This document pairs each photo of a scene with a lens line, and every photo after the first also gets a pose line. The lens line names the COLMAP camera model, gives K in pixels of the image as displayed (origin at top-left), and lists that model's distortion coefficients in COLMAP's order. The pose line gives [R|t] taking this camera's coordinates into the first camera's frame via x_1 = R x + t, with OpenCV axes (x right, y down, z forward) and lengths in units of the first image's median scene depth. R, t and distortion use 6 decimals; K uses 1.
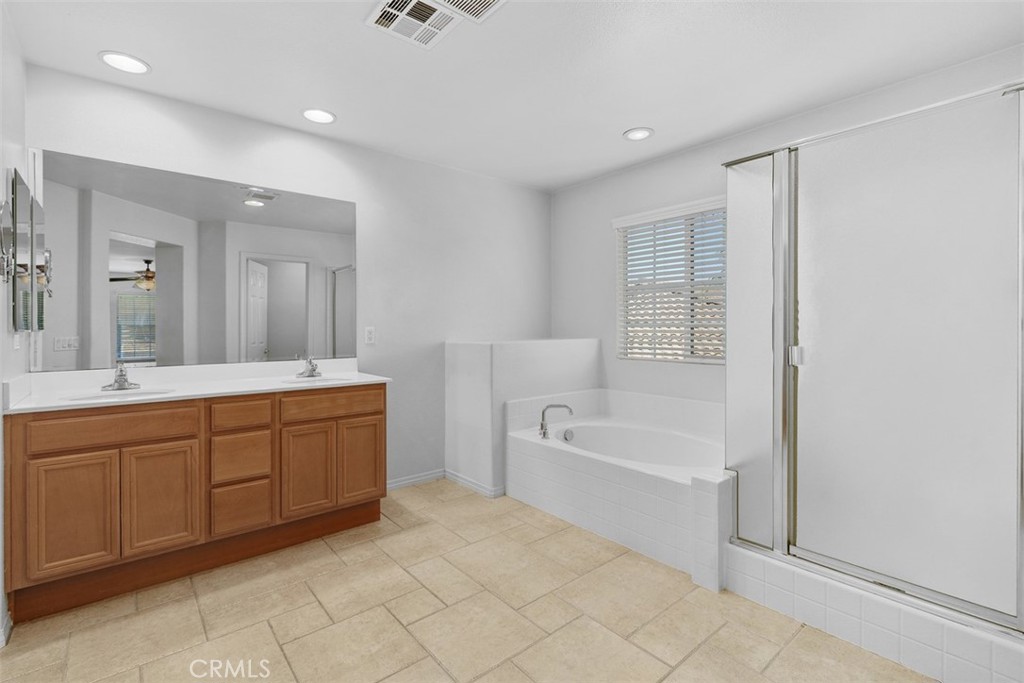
lens RADIAL K [[473.4, 0, 510.8], [0, 473.4, 336.7], [0, 0, 1]] dist [-0.007882, -0.000348]
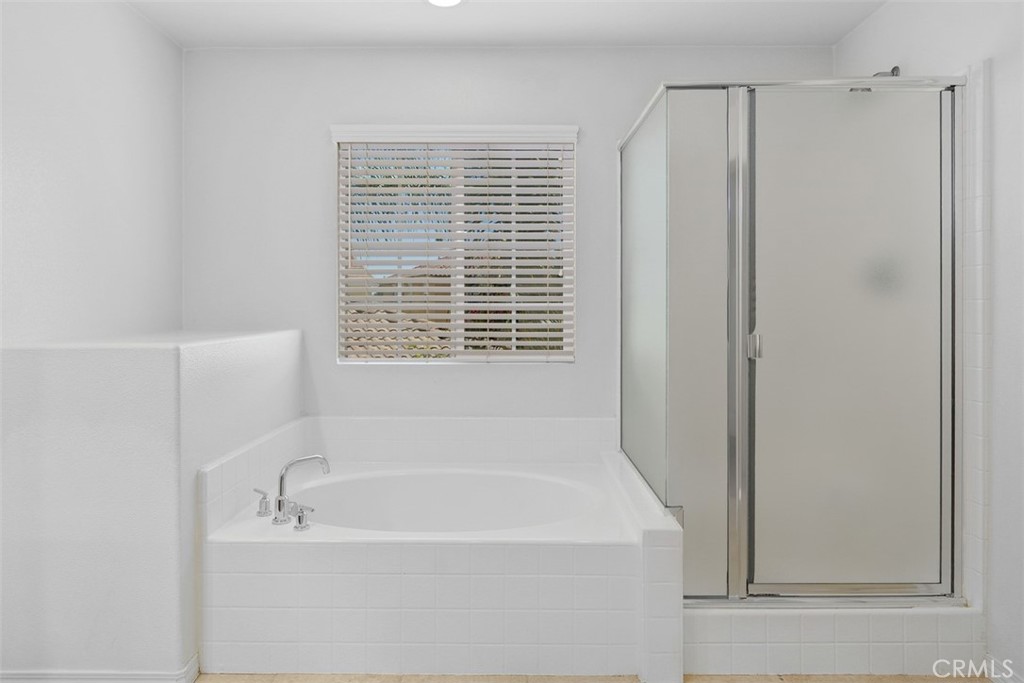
lens RADIAL K [[650.2, 0, 517.3], [0, 650.2, 320.0], [0, 0, 1]] dist [-0.008858, 0.000357]
pose [[0.633641, -0.006702, 0.773598, -0.302513], [0.010137, 0.999949, 0.000361, -0.005547], [-0.773561, 0.007613, 0.633676, 0.363710]]
